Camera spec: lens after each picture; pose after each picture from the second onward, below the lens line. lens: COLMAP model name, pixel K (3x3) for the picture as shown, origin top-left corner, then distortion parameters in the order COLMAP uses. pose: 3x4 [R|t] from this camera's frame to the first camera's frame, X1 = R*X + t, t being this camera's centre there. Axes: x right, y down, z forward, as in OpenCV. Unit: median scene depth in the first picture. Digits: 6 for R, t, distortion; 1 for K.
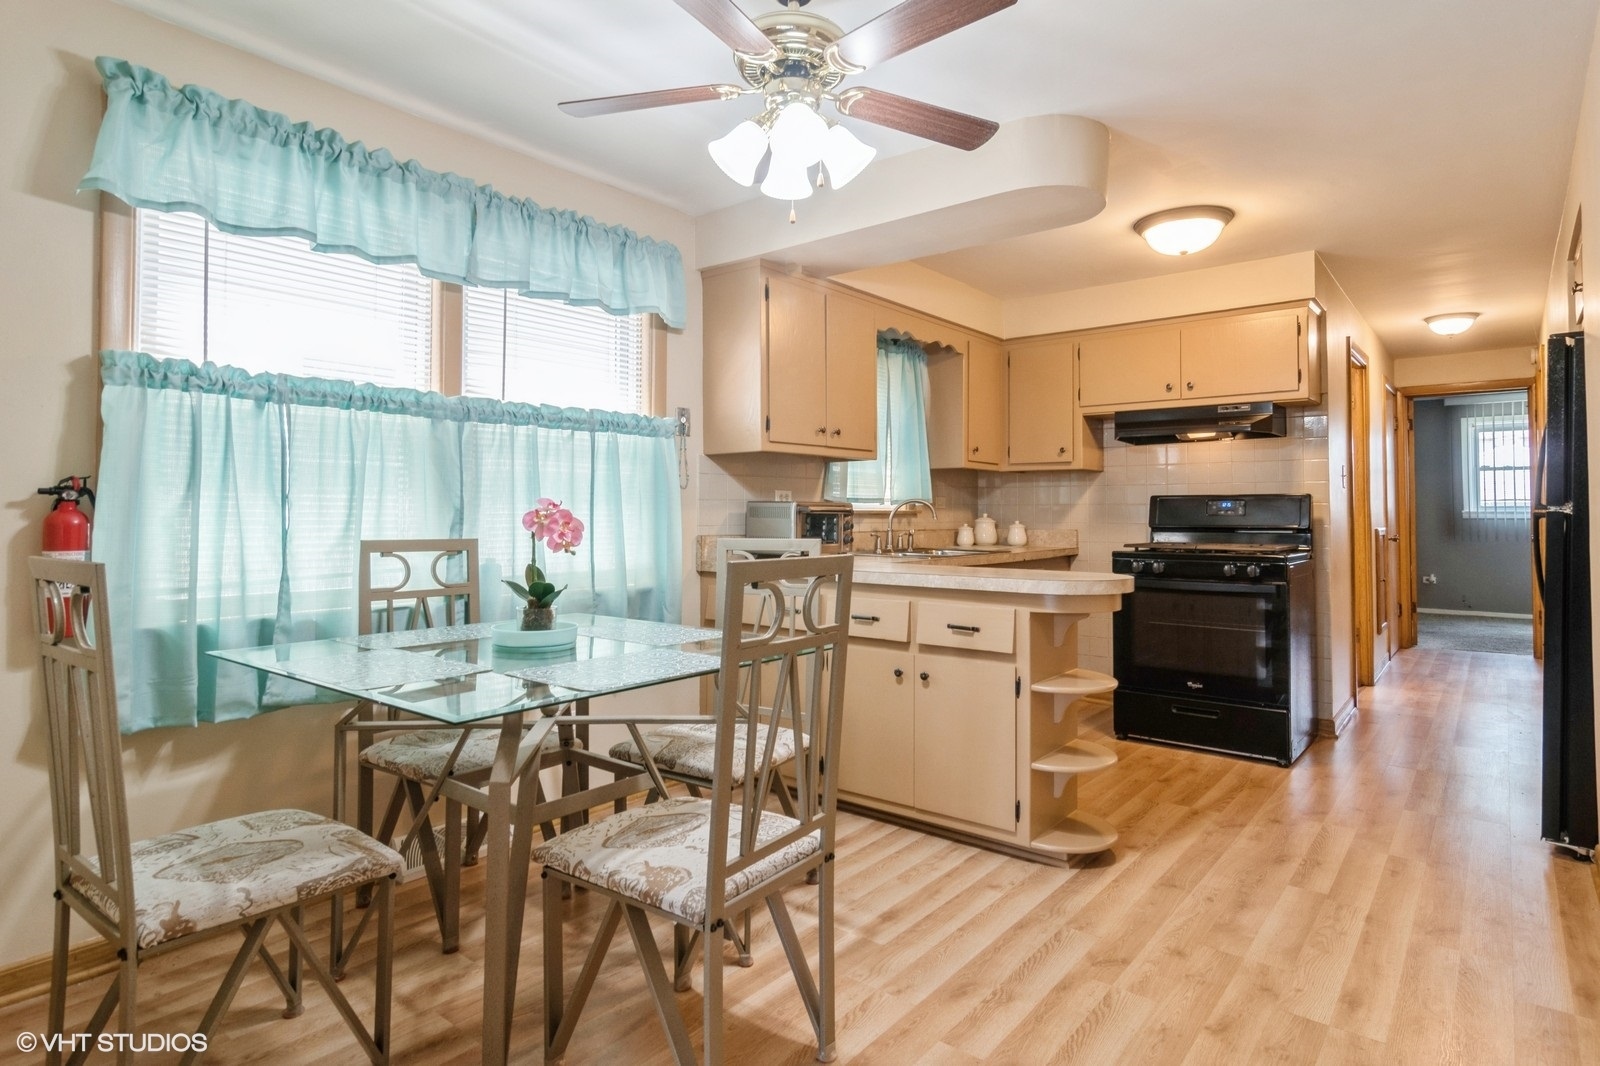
lens RADIAL K [[864.2, 0, 775.4], [0, 864.2, 491.3], [0, 0, 1]] dist [-0.000345, 0.000051]
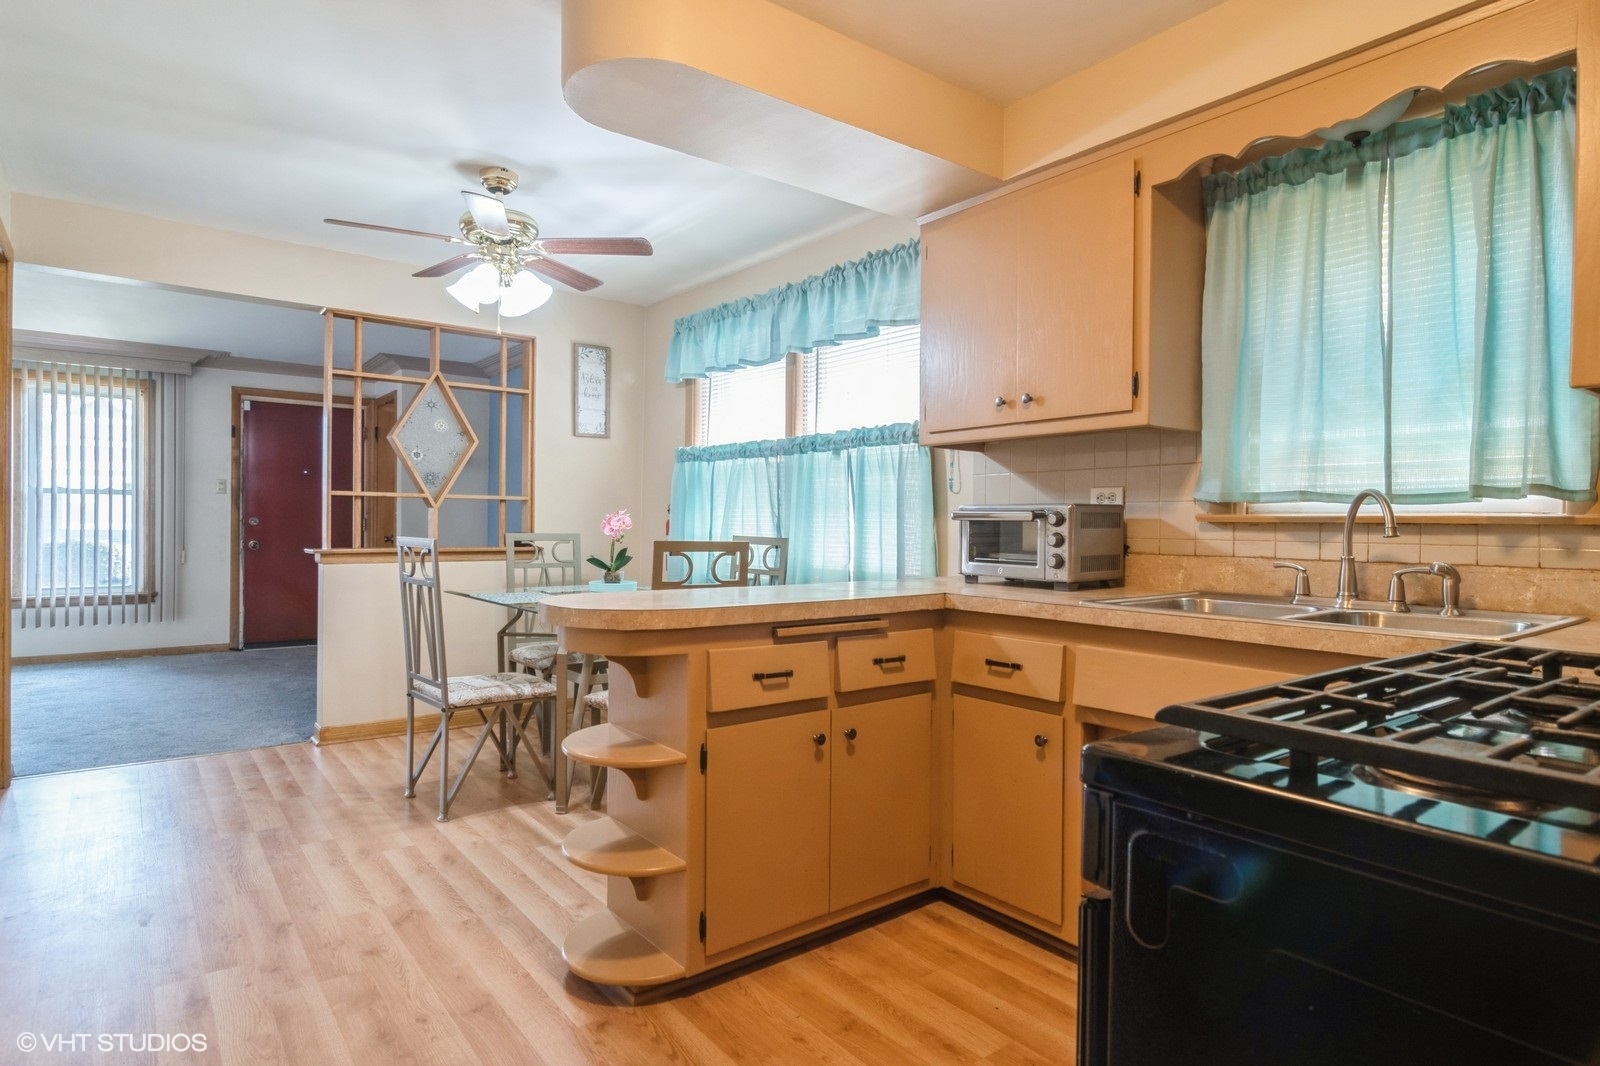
lens RADIAL K [[864.2, 0, 798.9], [0, 864.2, 535.8], [0, 0, 1]] dist [-0.000345, 0.000051]
pose [[-0.201023, 0.011439, -0.979520, 1.153409], [0.012976, 0.999875, 0.009014, 0.043235], [0.979501, -0.010898, -0.201146, 1.454555]]
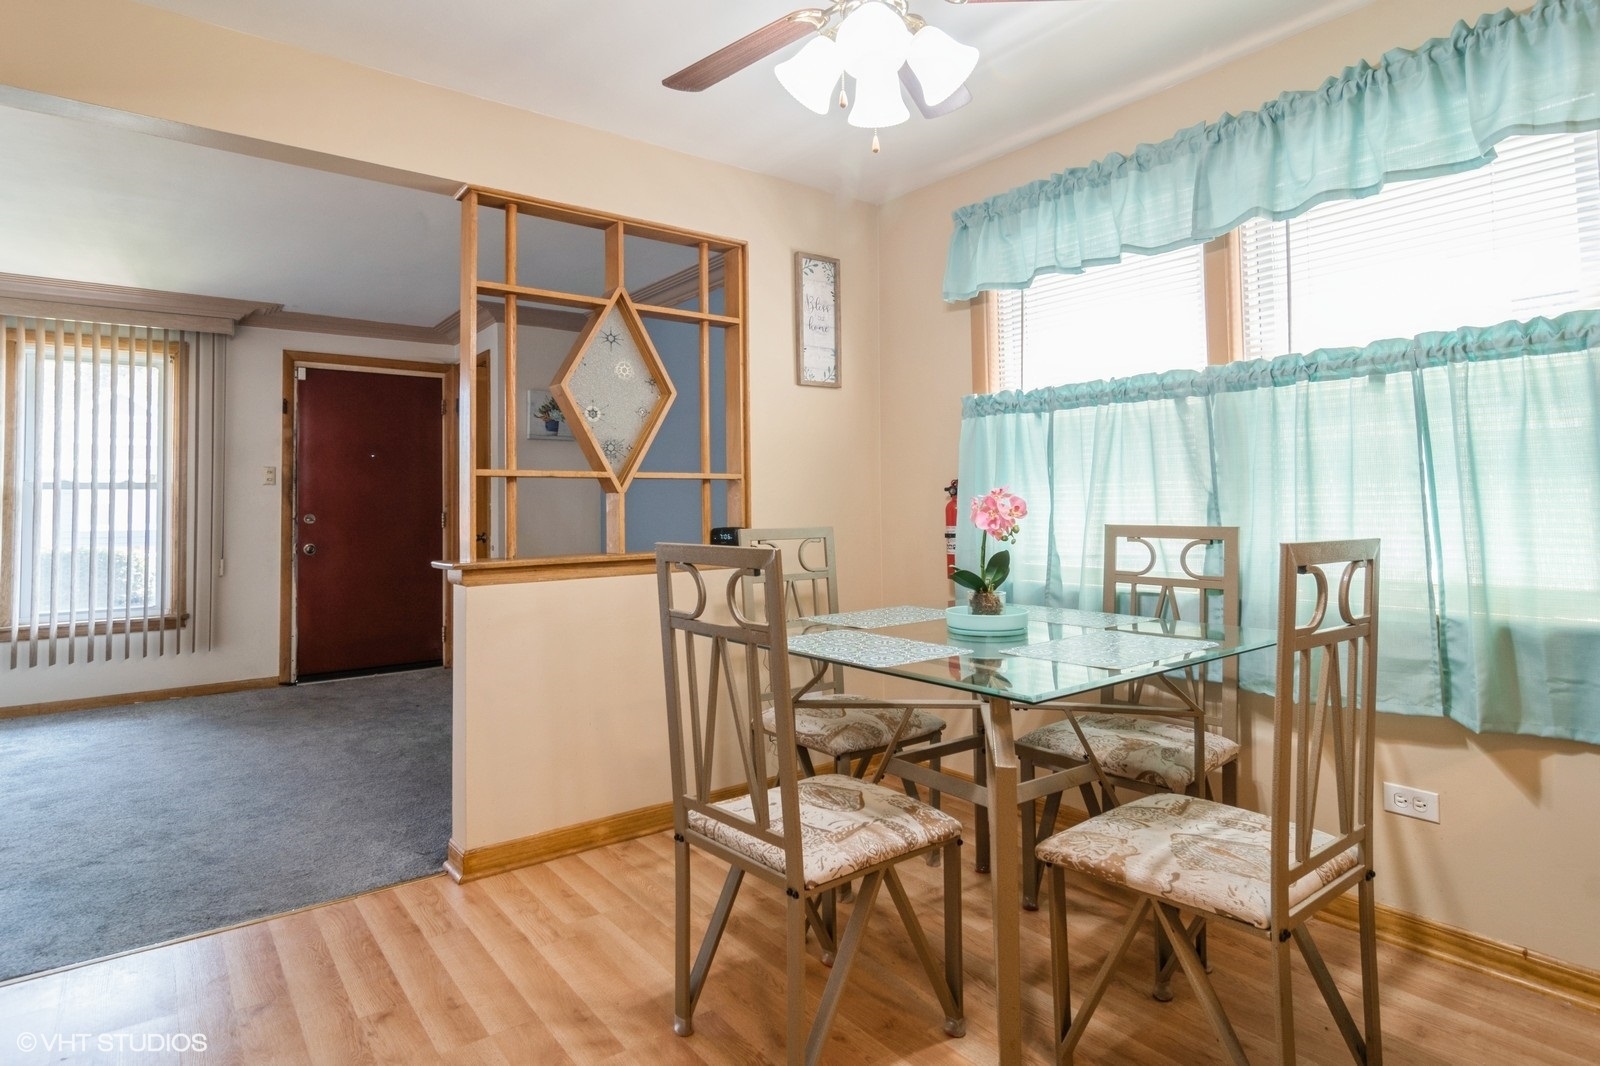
lens RADIAL K [[864.2, 0, 806.2], [0, 864.2, 479.9], [0, 0, 1]] dist [-0.000345, 0.000051]
pose [[-0.209418, -0.028161, -0.977421, 0.651012], [0.037248, 0.998630, -0.036753, 0.026378], [0.977117, -0.044103, -0.208082, 0.851817]]
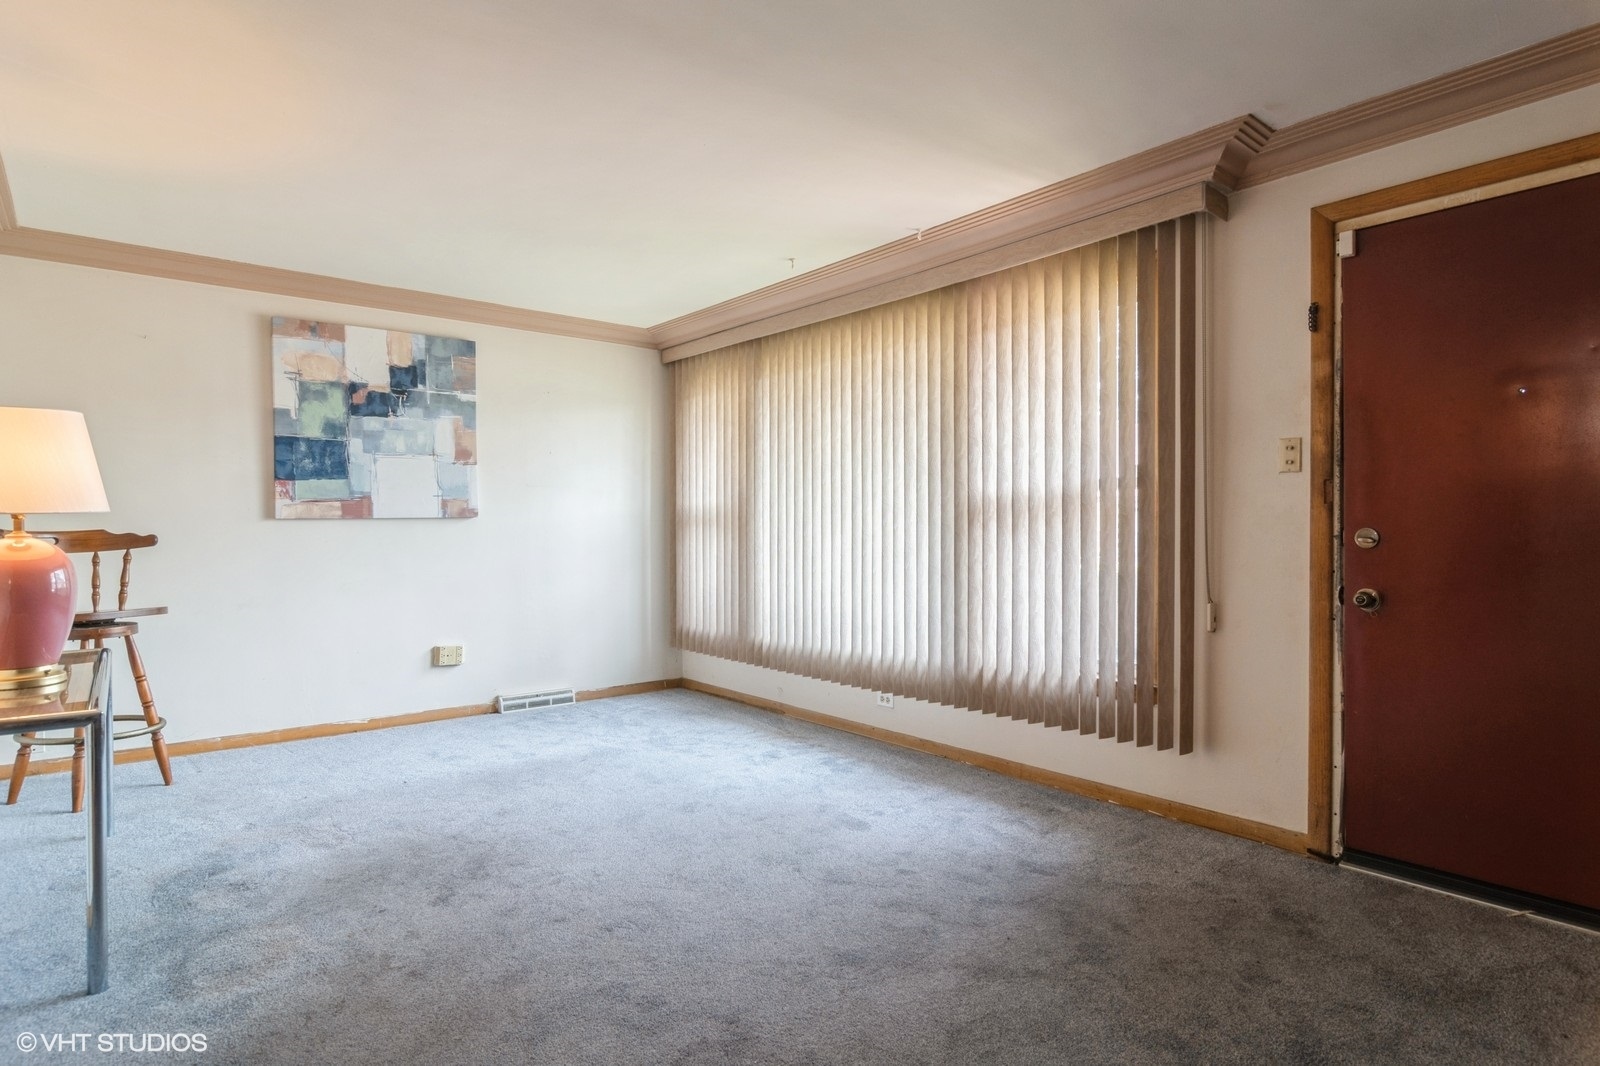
lens RADIAL K [[864.2, 0, 801.9], [0, 864.2, 529.8], [0, 0, 1]] dist [-0.000345, 0.000051]
pose [[-0.983879, 0.006248, 0.178725, -0.796554], [0.002258, 0.999744, -0.022524, 0.009669], [-0.178820, -0.021757, -0.983641, 0.314954]]
